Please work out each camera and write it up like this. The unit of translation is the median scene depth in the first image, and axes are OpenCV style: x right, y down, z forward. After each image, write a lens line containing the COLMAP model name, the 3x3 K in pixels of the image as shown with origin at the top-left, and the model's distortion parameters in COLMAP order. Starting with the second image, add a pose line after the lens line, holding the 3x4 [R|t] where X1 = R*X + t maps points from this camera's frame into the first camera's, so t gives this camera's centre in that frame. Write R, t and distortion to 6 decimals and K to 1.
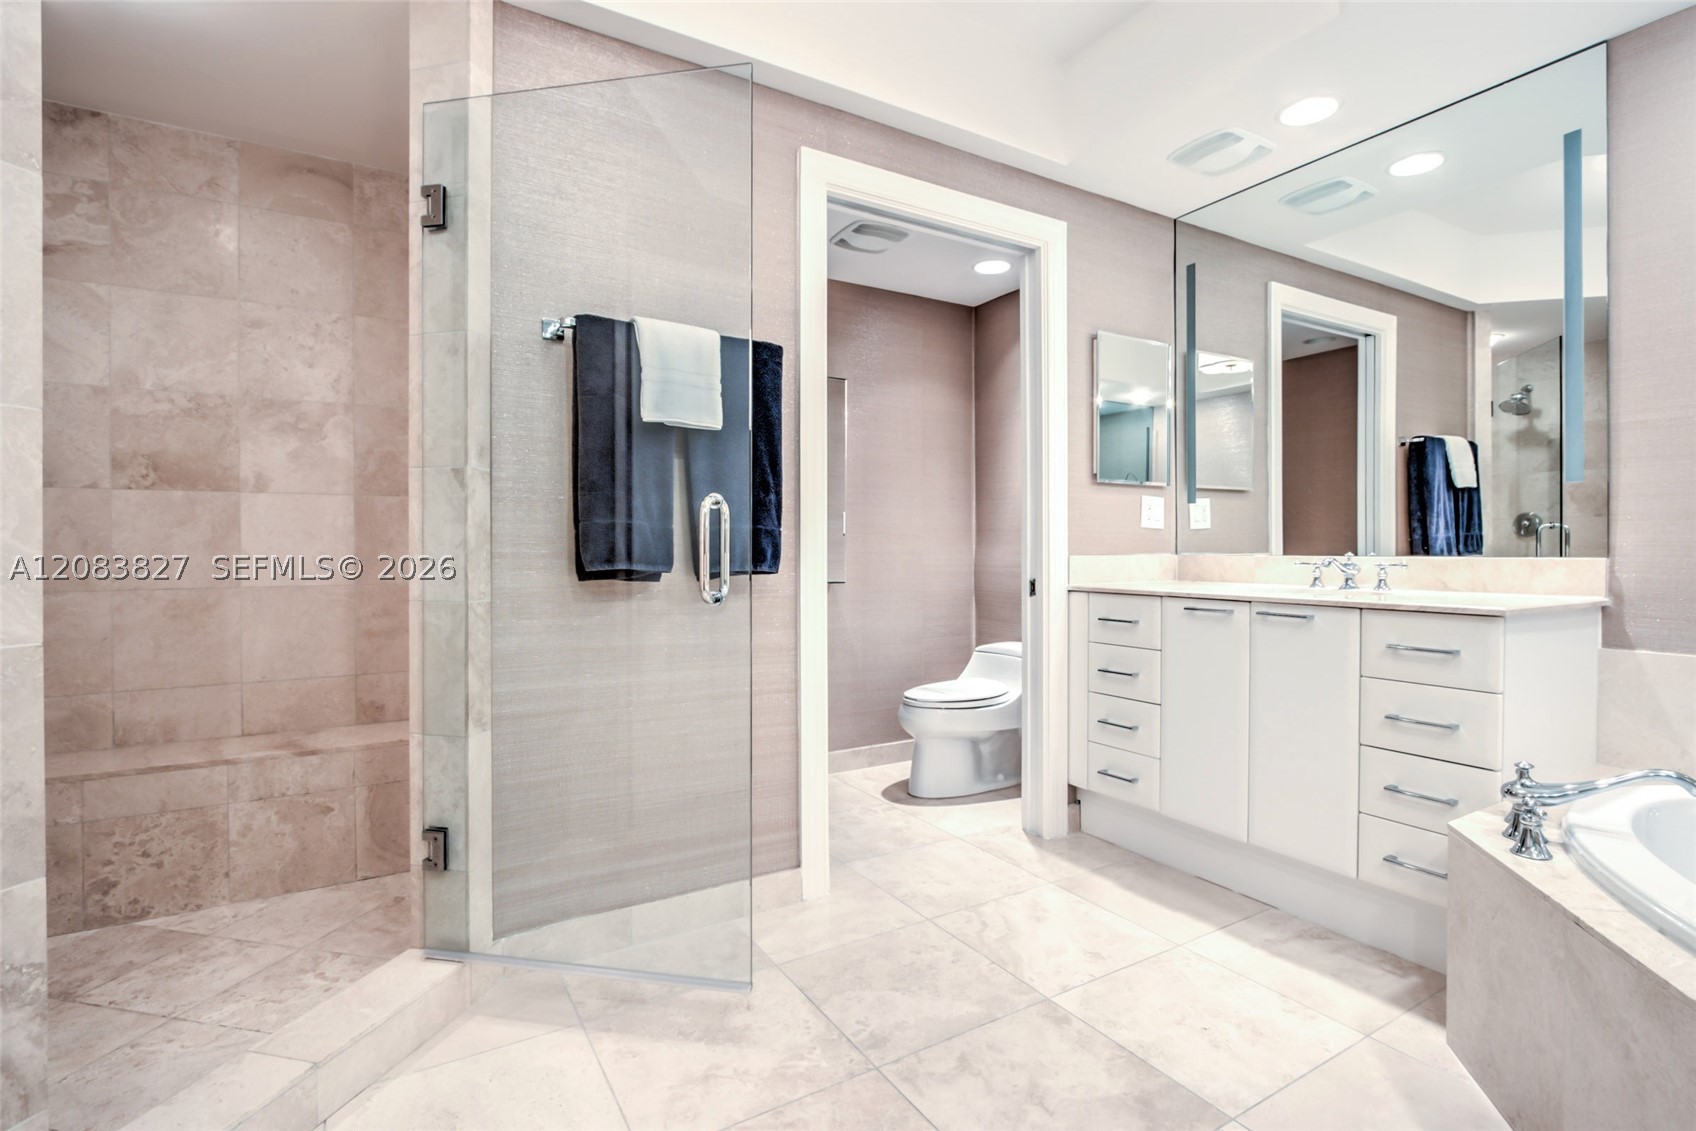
lens RADIAL K [[786.7, 0, 849.9], [0, 786.7, 553.4], [0, 0, 1]] dist [-0.010528, 0.001680]
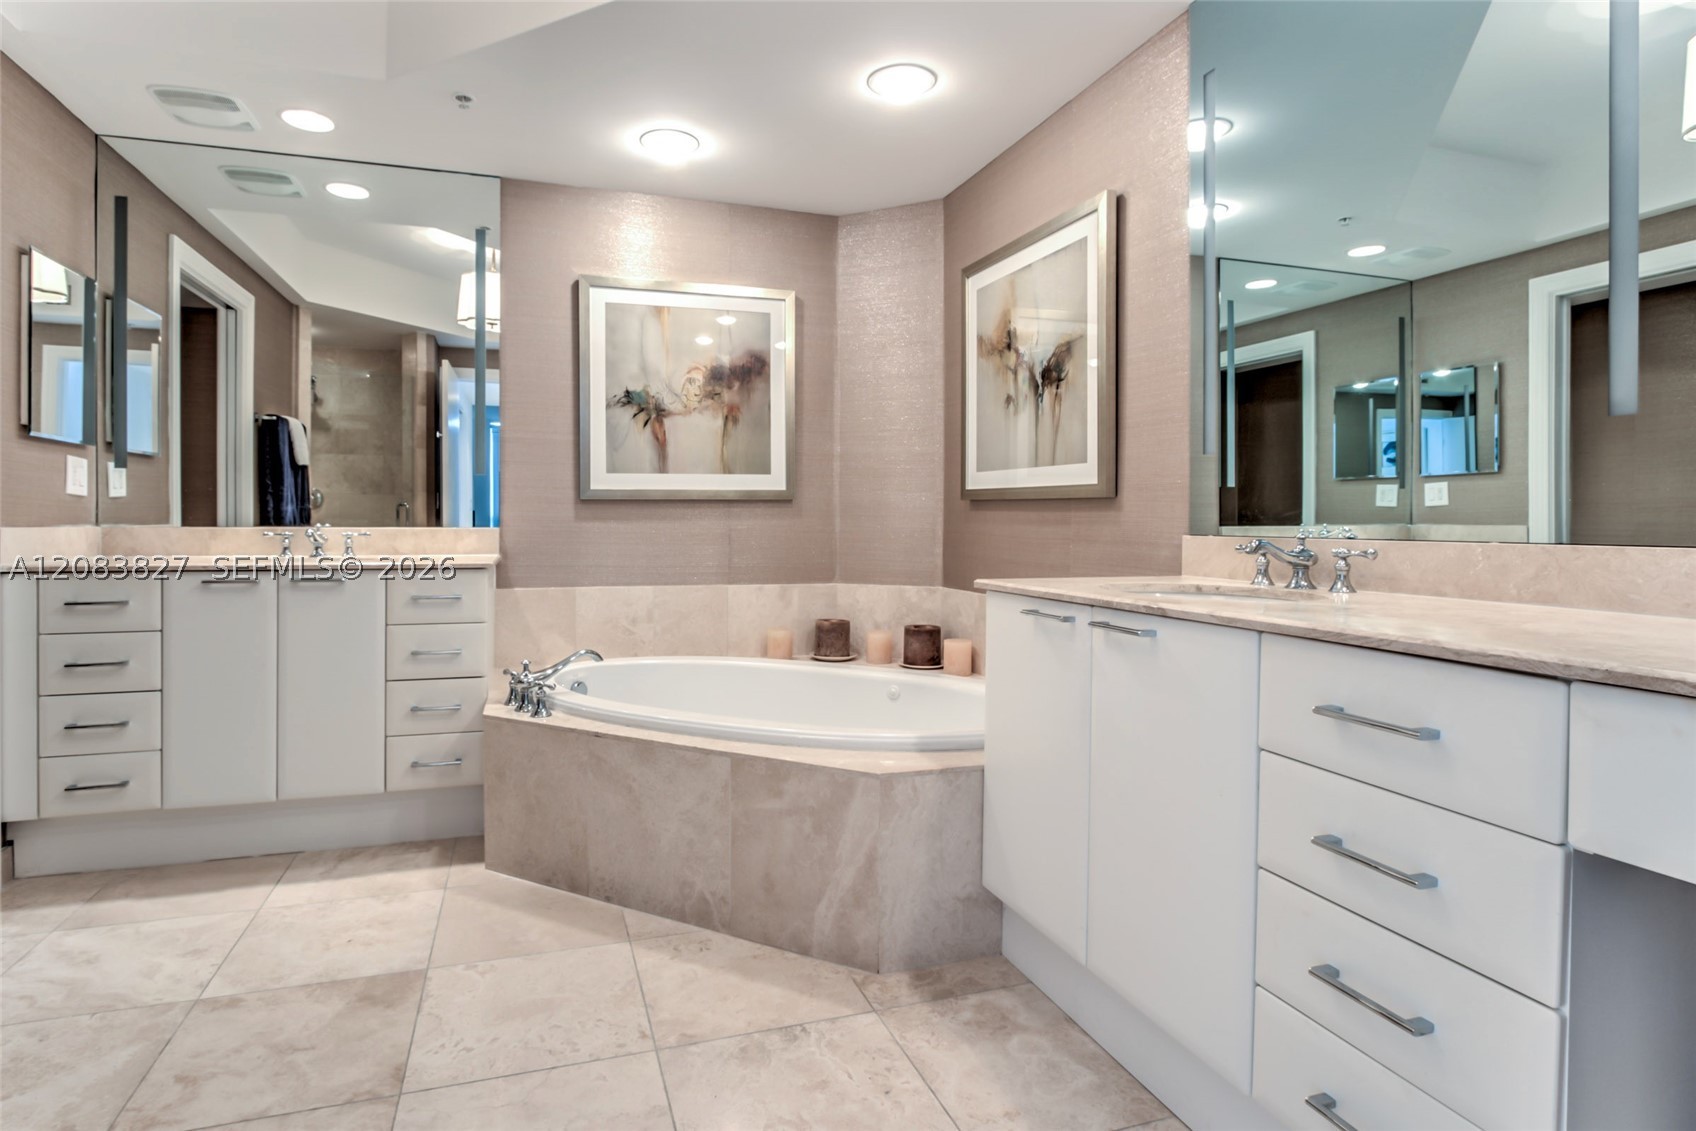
lens RADIAL K [[847.5, 0, 789.2], [0, 847.5, 525.9], [0, 0, 1]] dist [-0.011120, 0.000769]
pose [[0.268314, -0.001379, 0.963330, -0.378967], [0.000573, 0.999999, 0.001272, 0.000661], [-0.963331, 0.000210, 0.268315, 0.035695]]
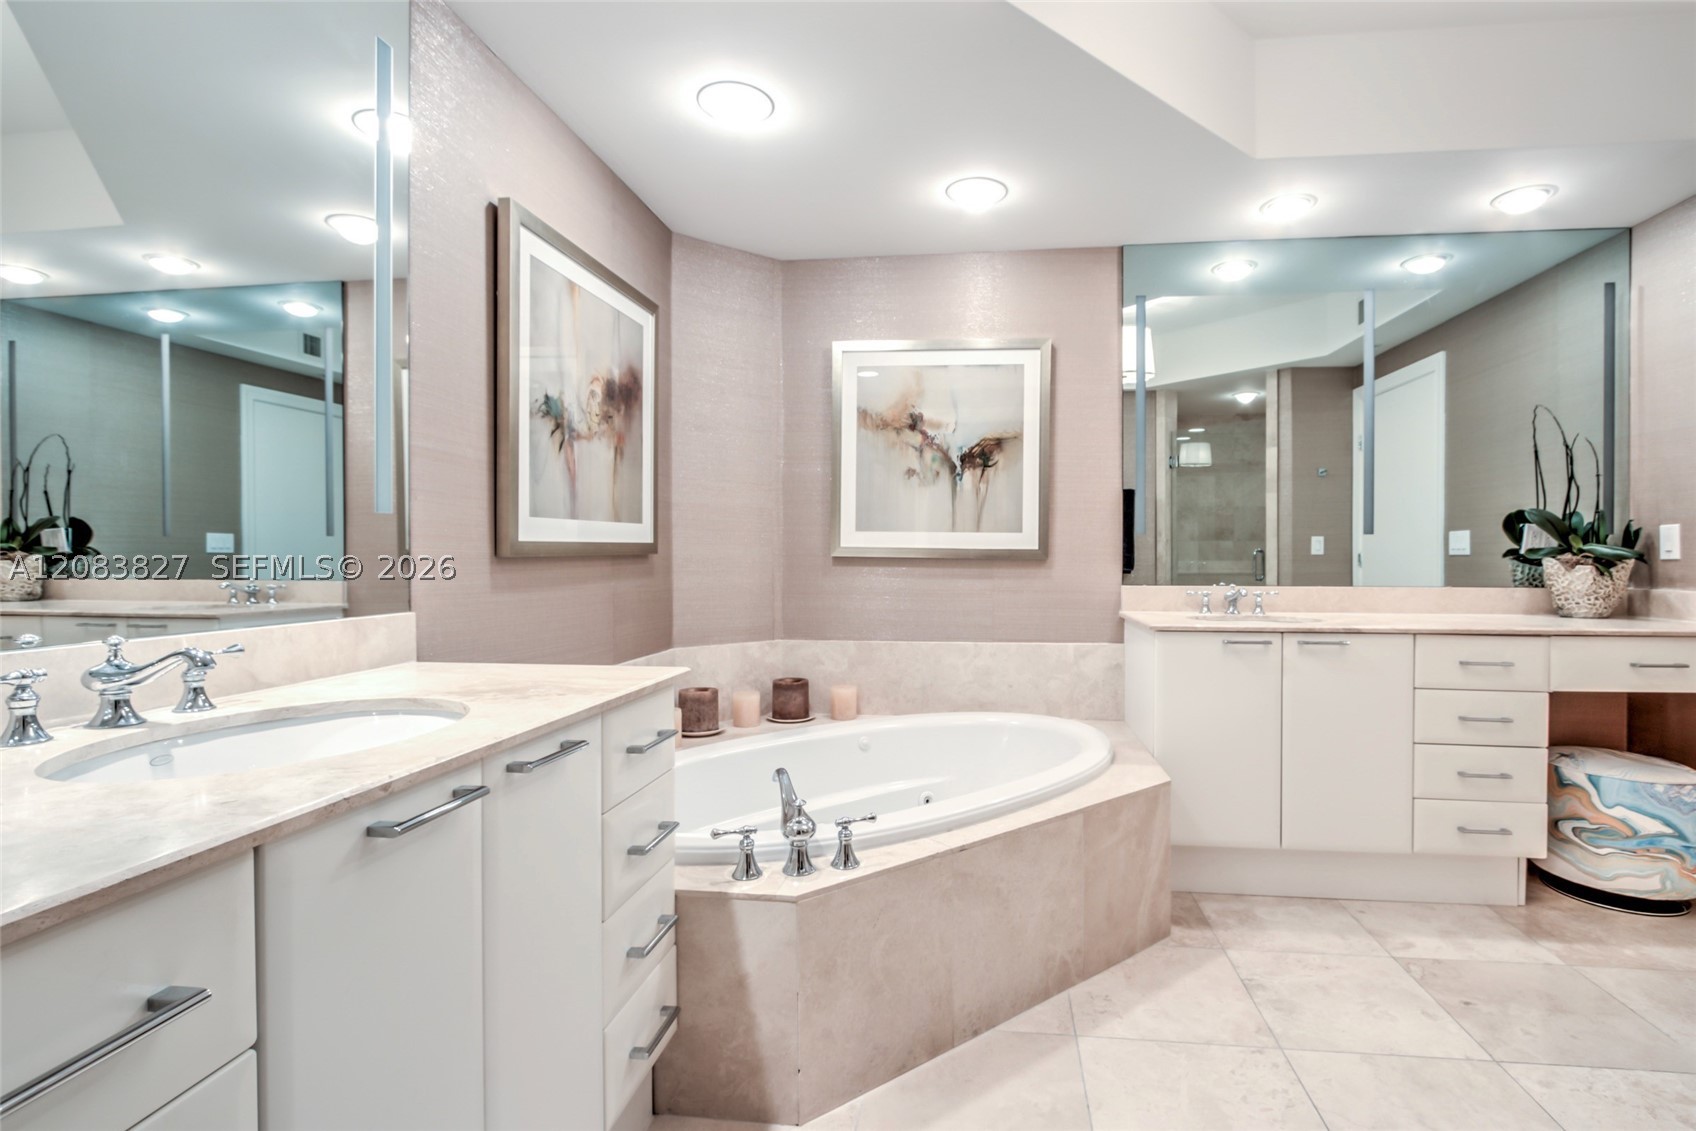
lens RADIAL K [[786.7, 0, 894.7], [0, 786.7, 561.9], [0, 0, 1]] dist [-0.010528, 0.001680]
pose [[-0.763621, -0.002439, 0.645660, 0.061833], [0.006594, 0.999911, 0.011575, -0.045714], [-0.645631, 0.013096, -0.763537, 1.138887]]
